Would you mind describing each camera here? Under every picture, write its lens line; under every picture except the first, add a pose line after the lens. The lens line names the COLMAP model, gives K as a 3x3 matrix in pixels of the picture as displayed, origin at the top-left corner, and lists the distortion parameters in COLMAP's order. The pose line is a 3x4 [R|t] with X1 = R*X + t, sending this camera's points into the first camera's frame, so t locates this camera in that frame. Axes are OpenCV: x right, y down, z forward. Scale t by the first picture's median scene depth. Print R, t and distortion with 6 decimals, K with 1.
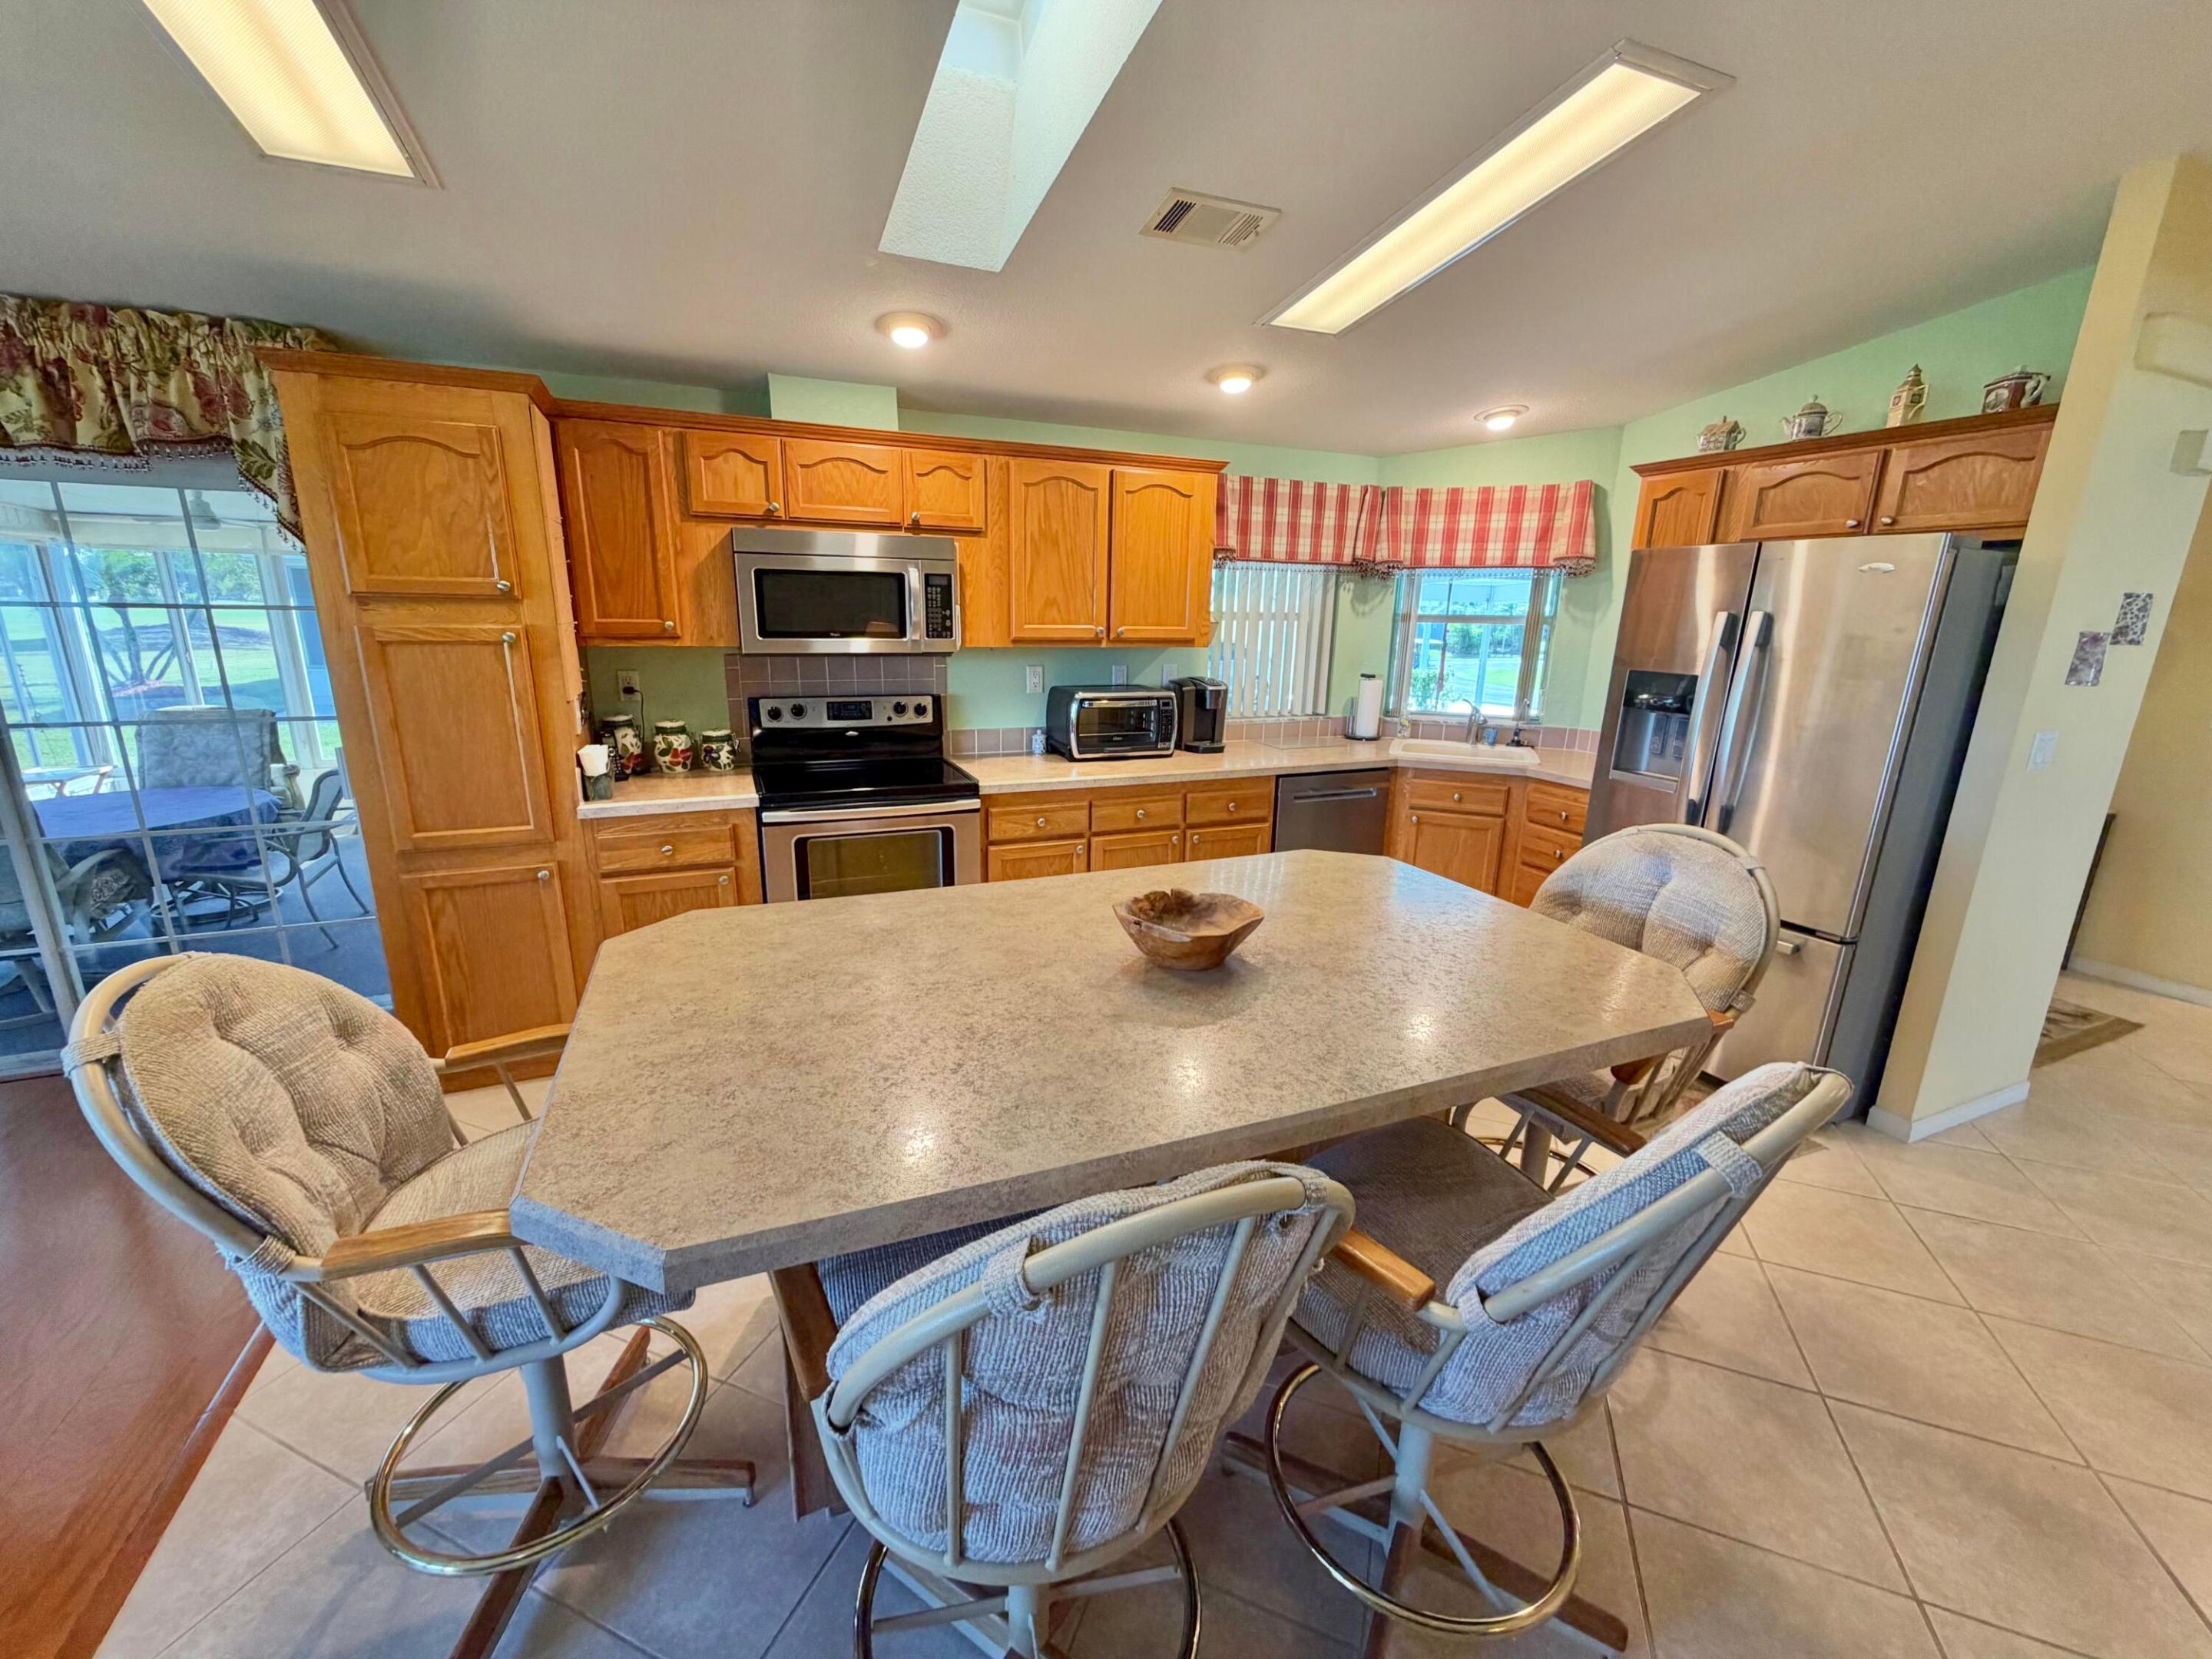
lens RADIAL K [[882.2, 0, 1094.8], [0, 882.2, 831.8], [0, 0, 1]] dist [-0.000473, 0.000118]
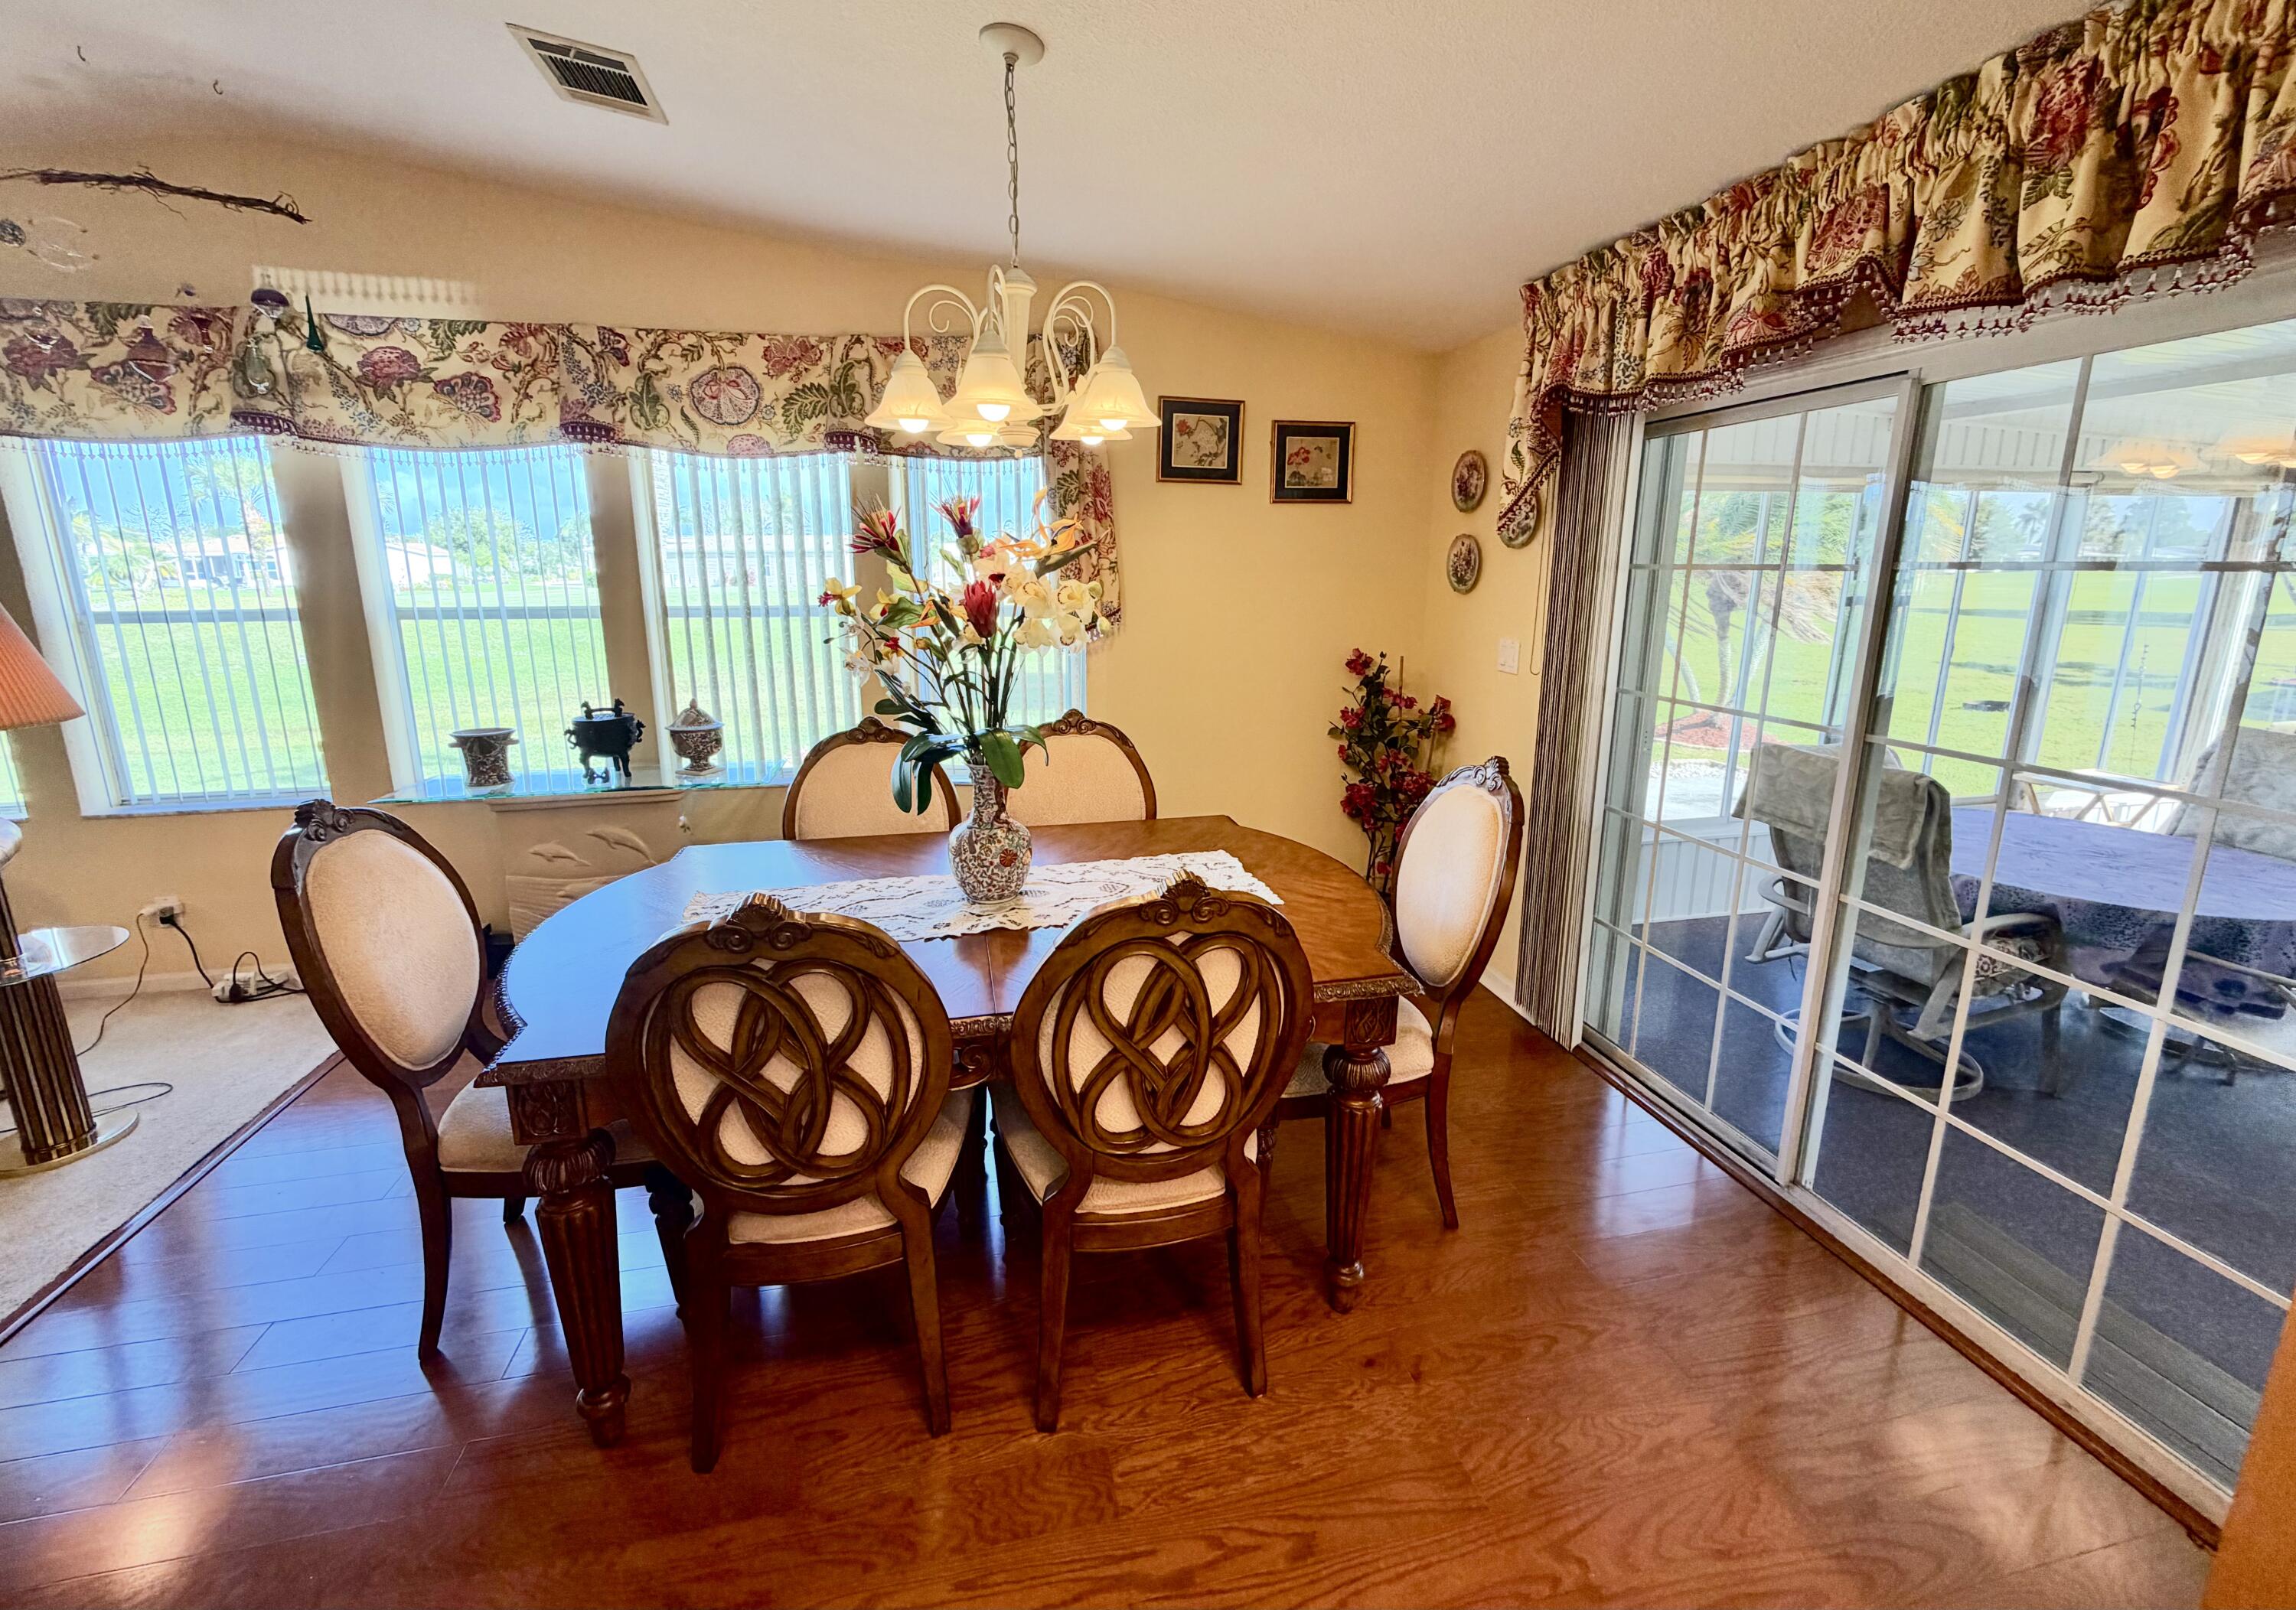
lens RADIAL K [[923.5, 0, 1111.5], [0, 923.5, 725.5], [0, 0, 1]] dist [0.000968, 0.000222]
pose [[-0.226052, 0.153398, -0.961961, -0.341596], [-0.241510, 0.947865, 0.207903, -0.112145], [0.943702, 0.279321, -0.177219, 0.458141]]
